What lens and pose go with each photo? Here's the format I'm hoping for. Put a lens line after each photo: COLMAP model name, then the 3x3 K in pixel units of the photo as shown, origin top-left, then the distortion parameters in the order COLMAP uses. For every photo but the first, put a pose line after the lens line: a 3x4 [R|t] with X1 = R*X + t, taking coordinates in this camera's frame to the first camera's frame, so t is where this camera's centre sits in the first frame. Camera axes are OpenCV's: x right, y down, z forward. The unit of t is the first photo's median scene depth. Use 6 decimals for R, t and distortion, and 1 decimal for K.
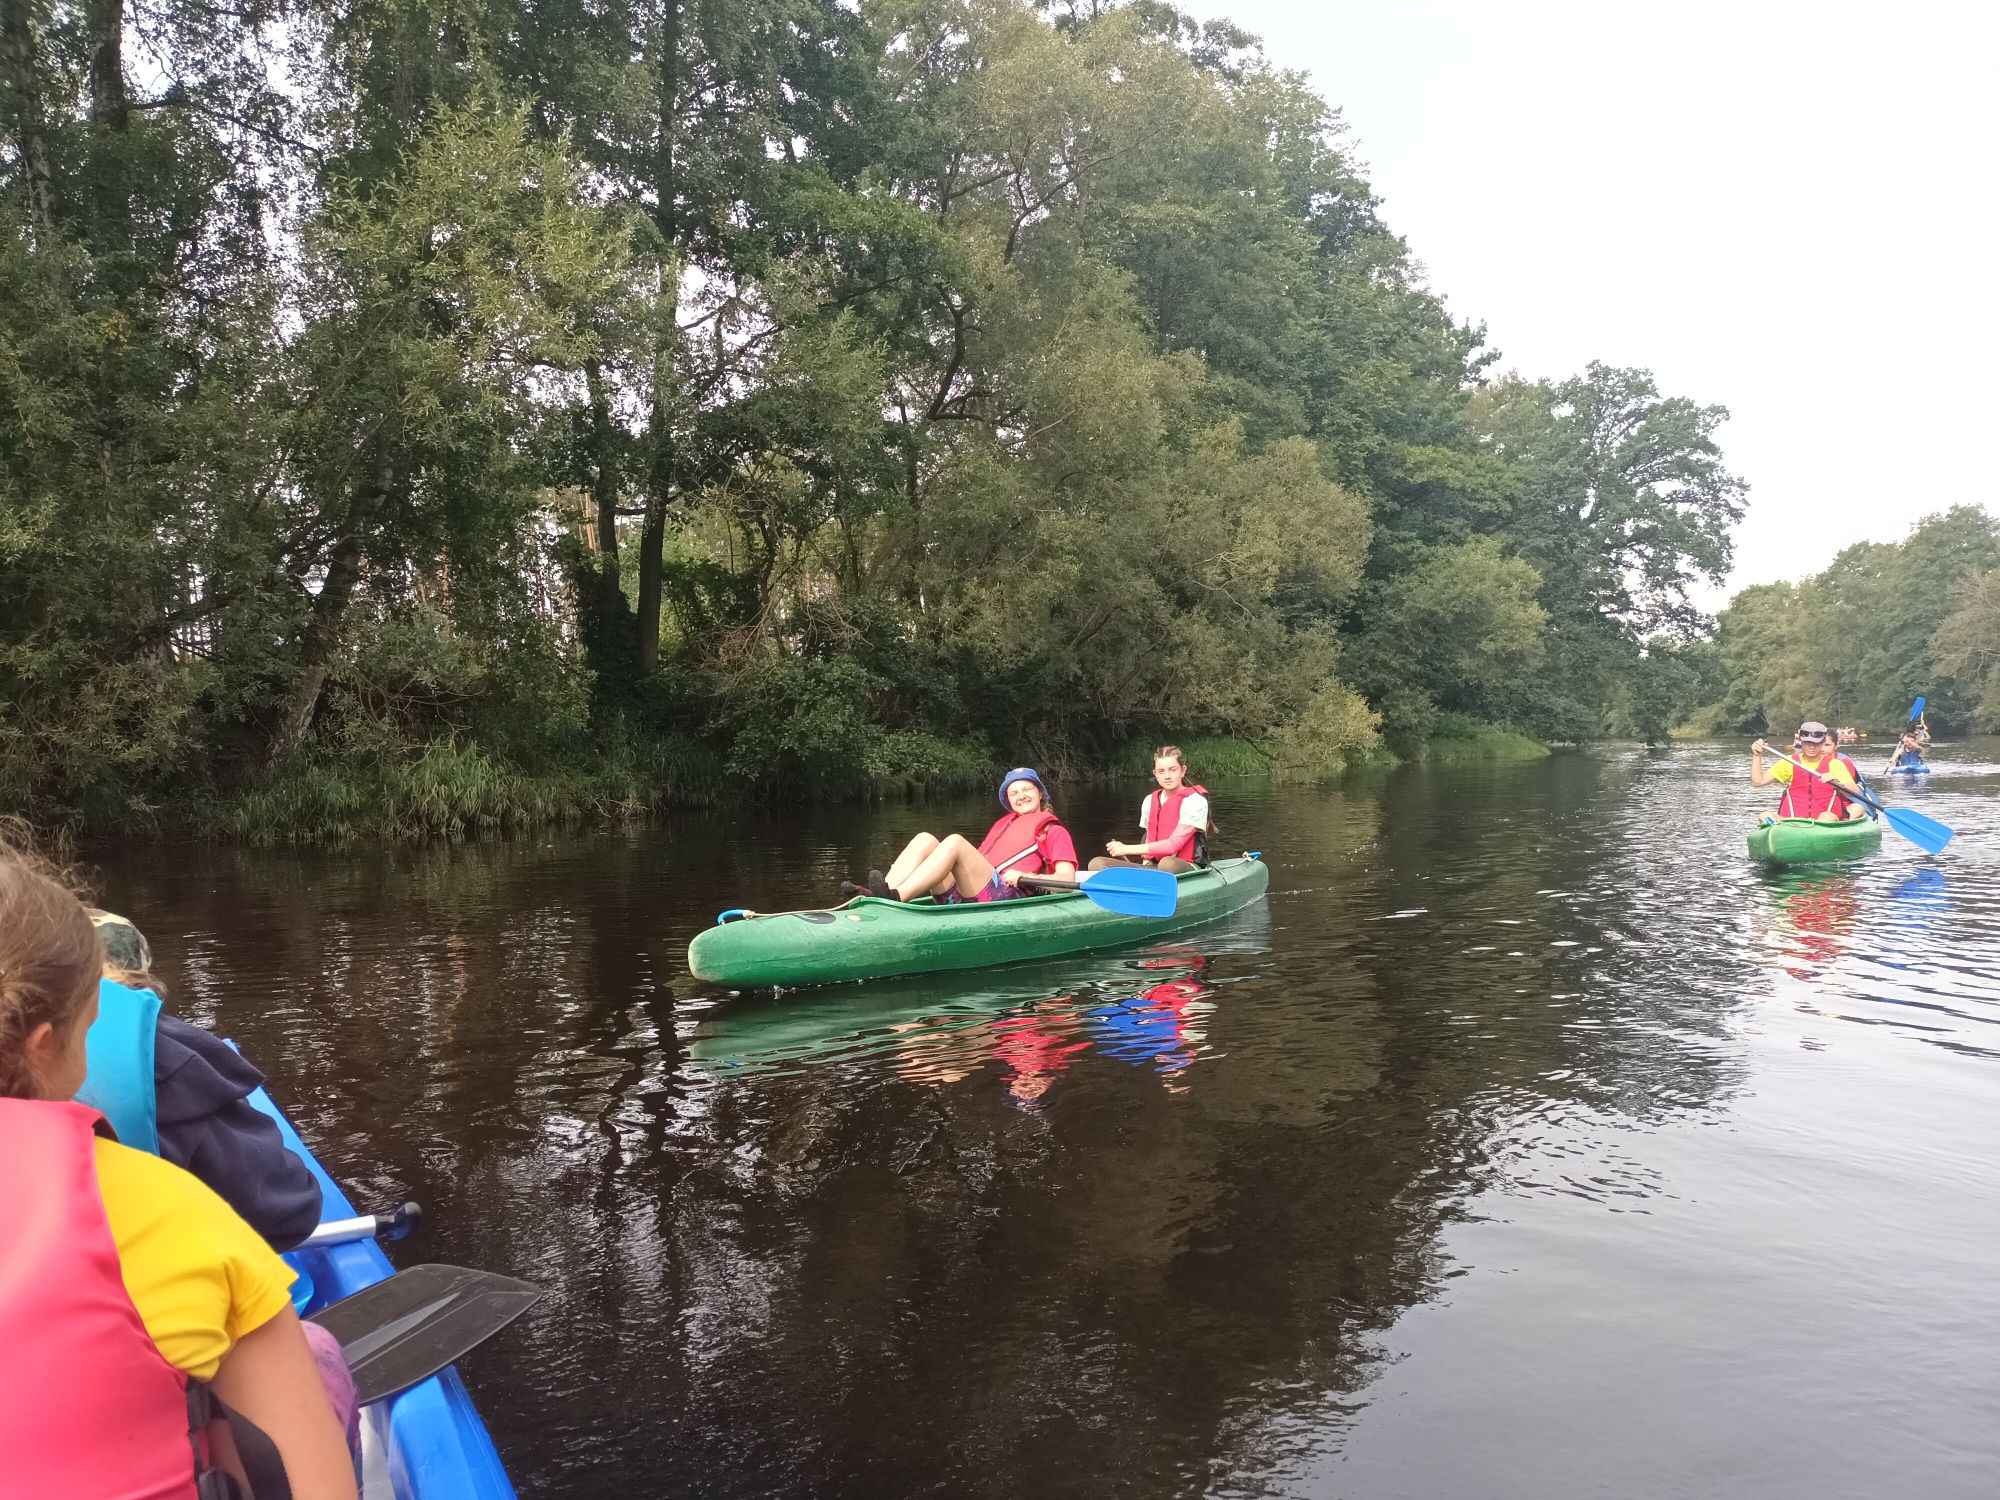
lens RADIAL K [[1501.8, 0, 977.0], [0, 1501.8, 756.3], [0, 0, 1]] dist [0.057765, -0.078652]
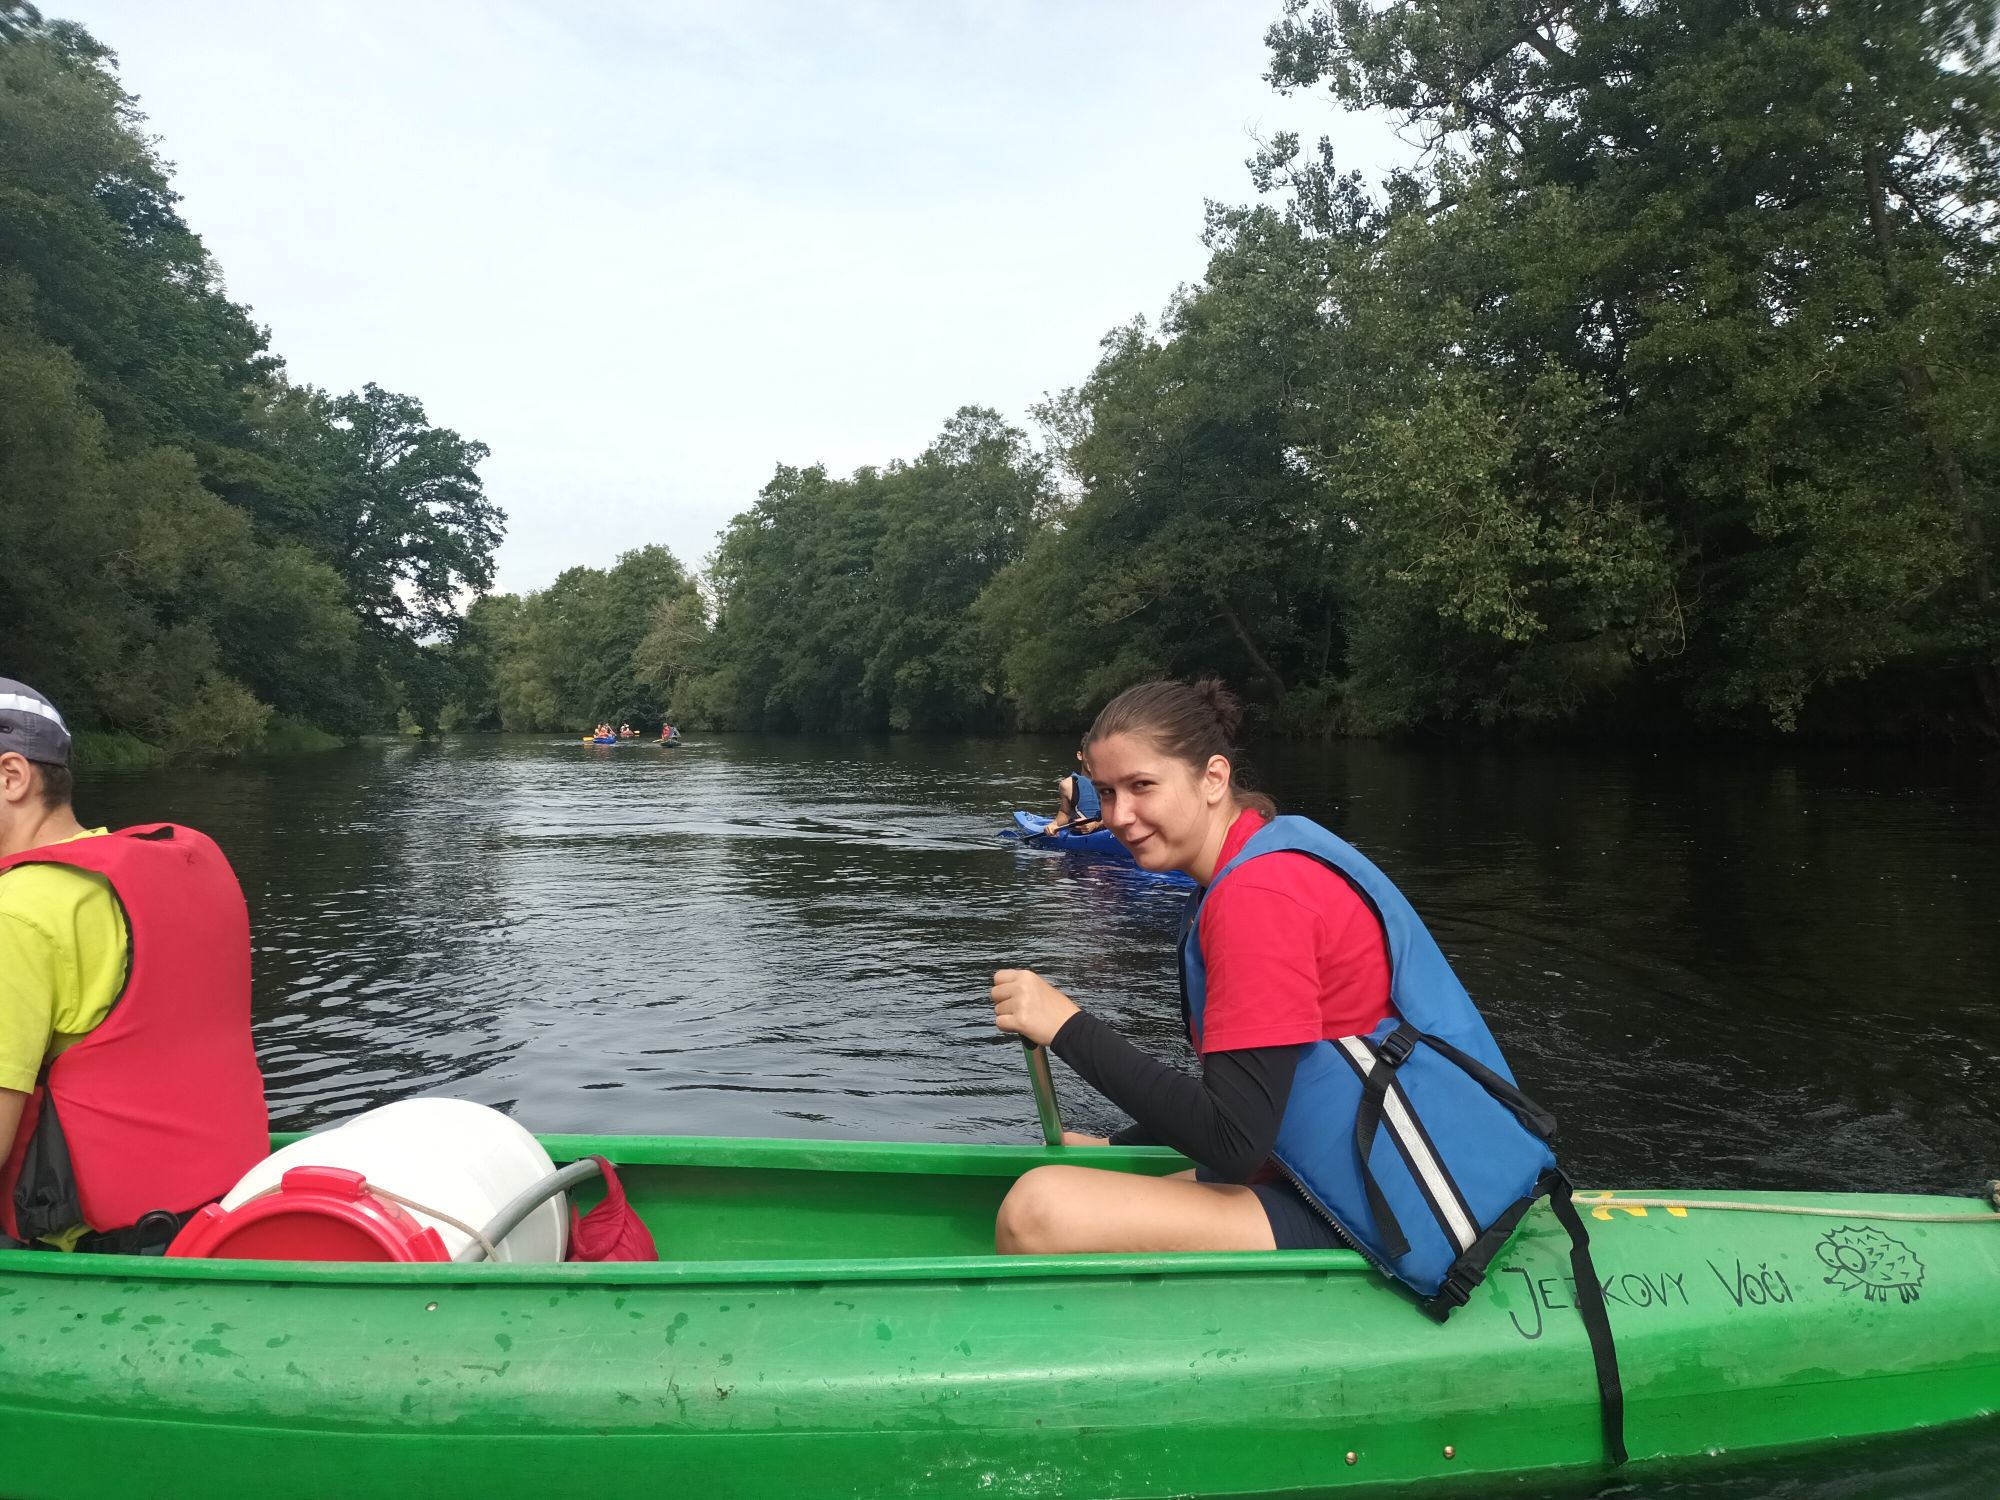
lens RADIAL K [[1473.2, 0, 1006.1], [0, 1473.2, 772.4], [0, 0, 1]] dist [0.082049, -0.141860]
pose [[0.685223, -0.014050, 0.728197, -0.062587], [0.004227, 0.999874, 0.015314, 0.002775], [-0.728321, -0.007416, 0.685196, -0.063202]]
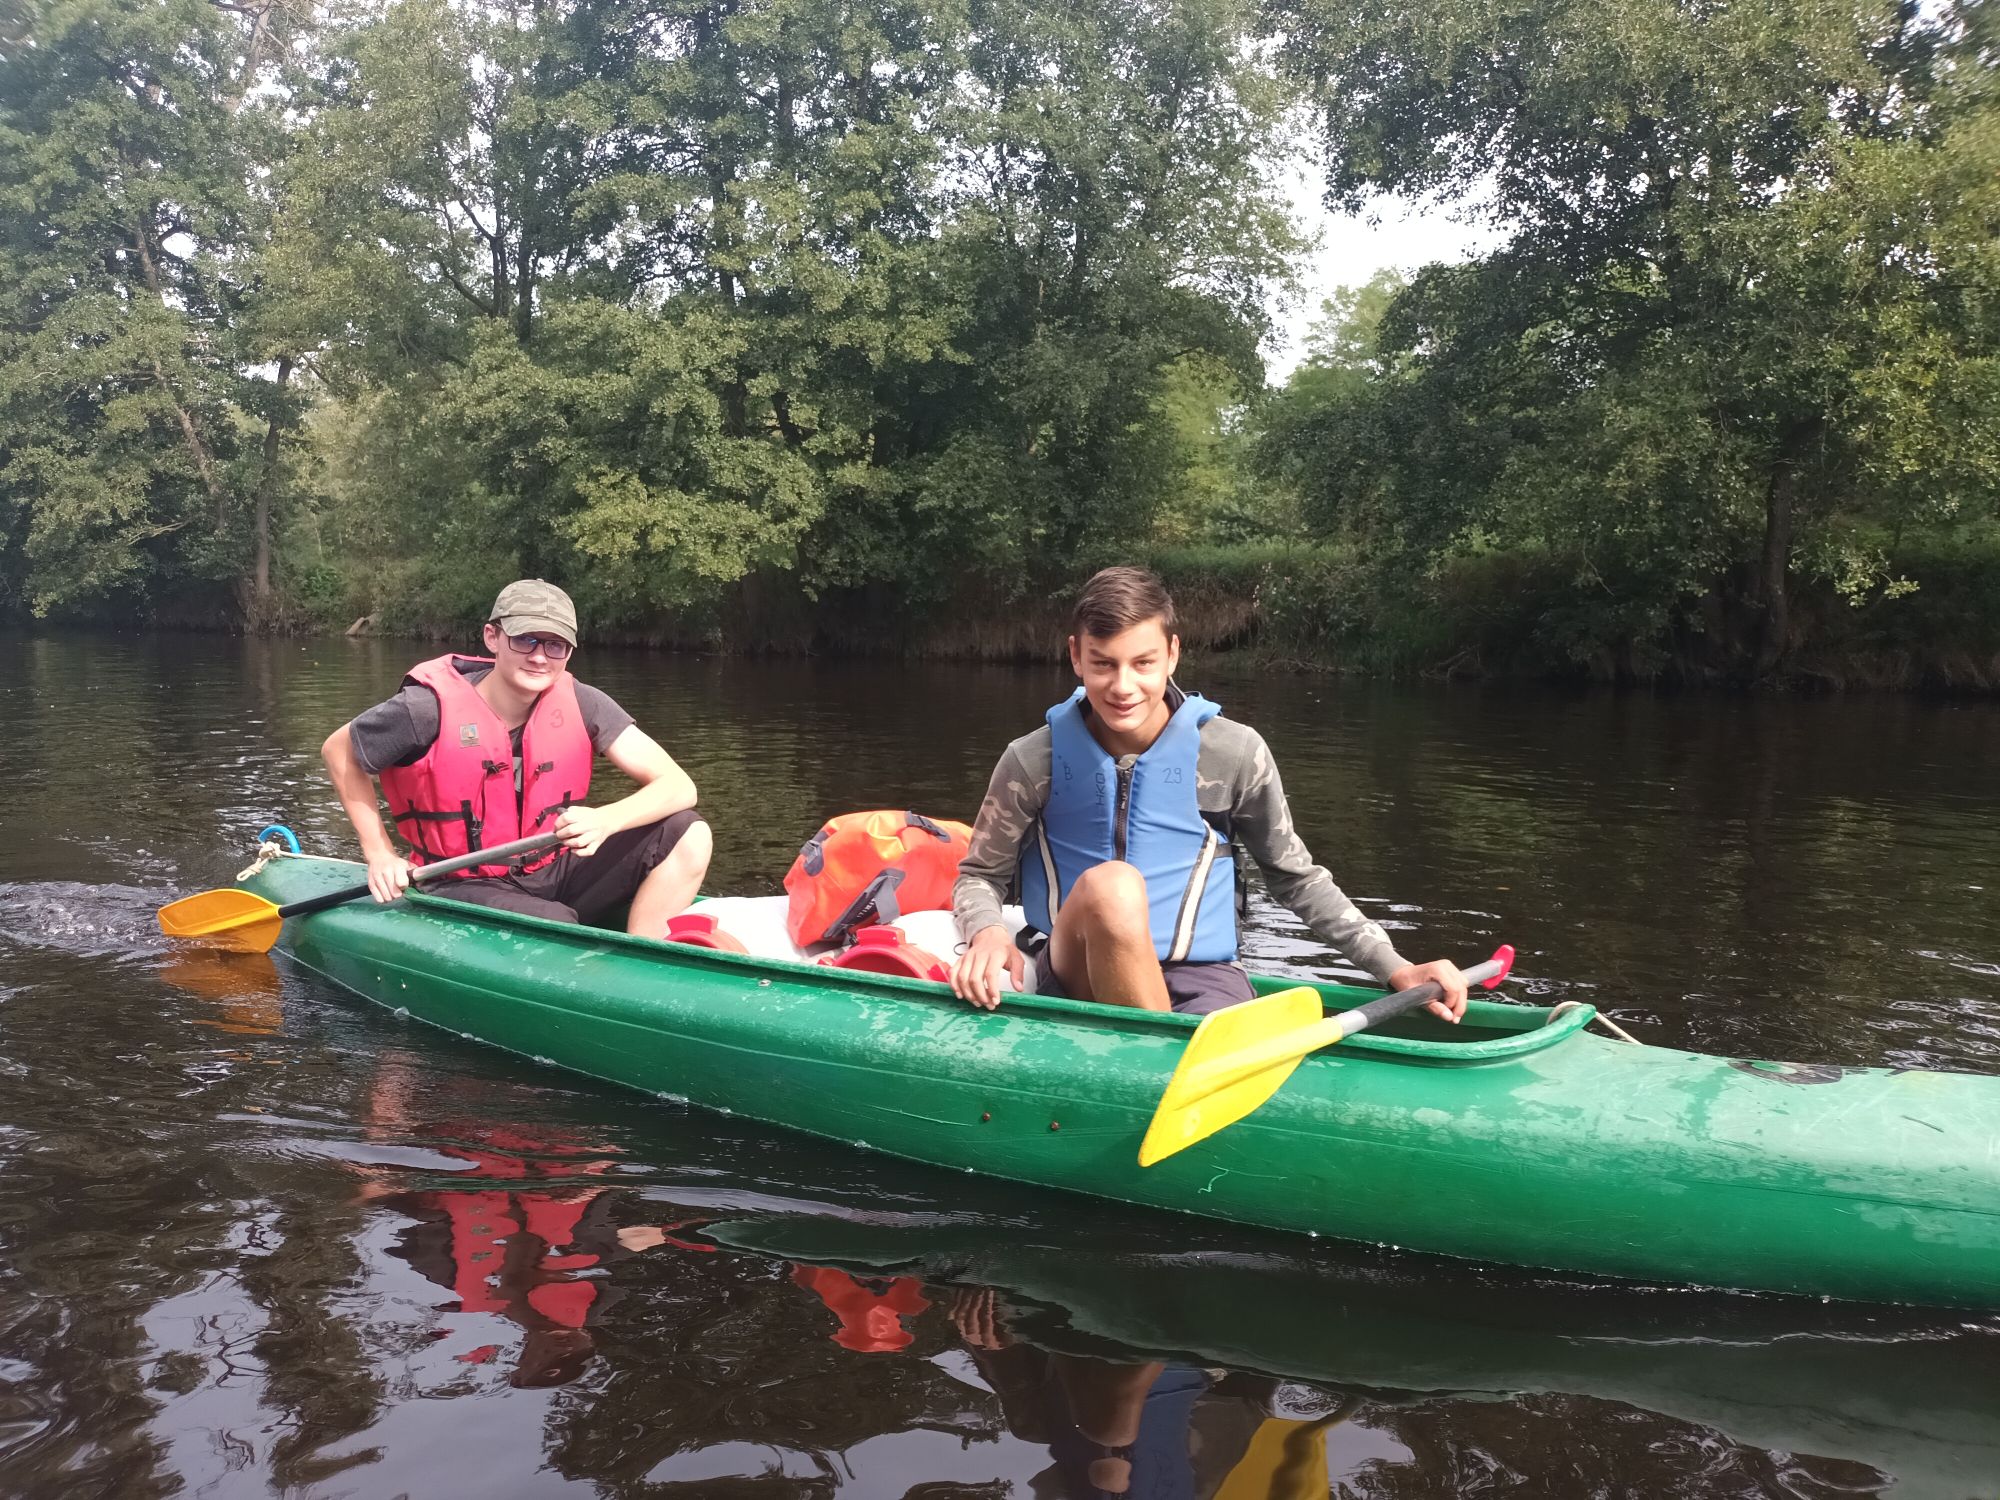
lens RADIAL K [[1488.3, 0, 954.2], [0, 1488.3, 755.5], [0, 0, 1]] dist [0.070623, -0.121223]
pose [[0.125392, -0.065953, 0.989913, -0.149725], [-0.017810, 0.997477, 0.068713, 0.005910], [-0.991947, -0.026246, 0.123901, -0.311606]]
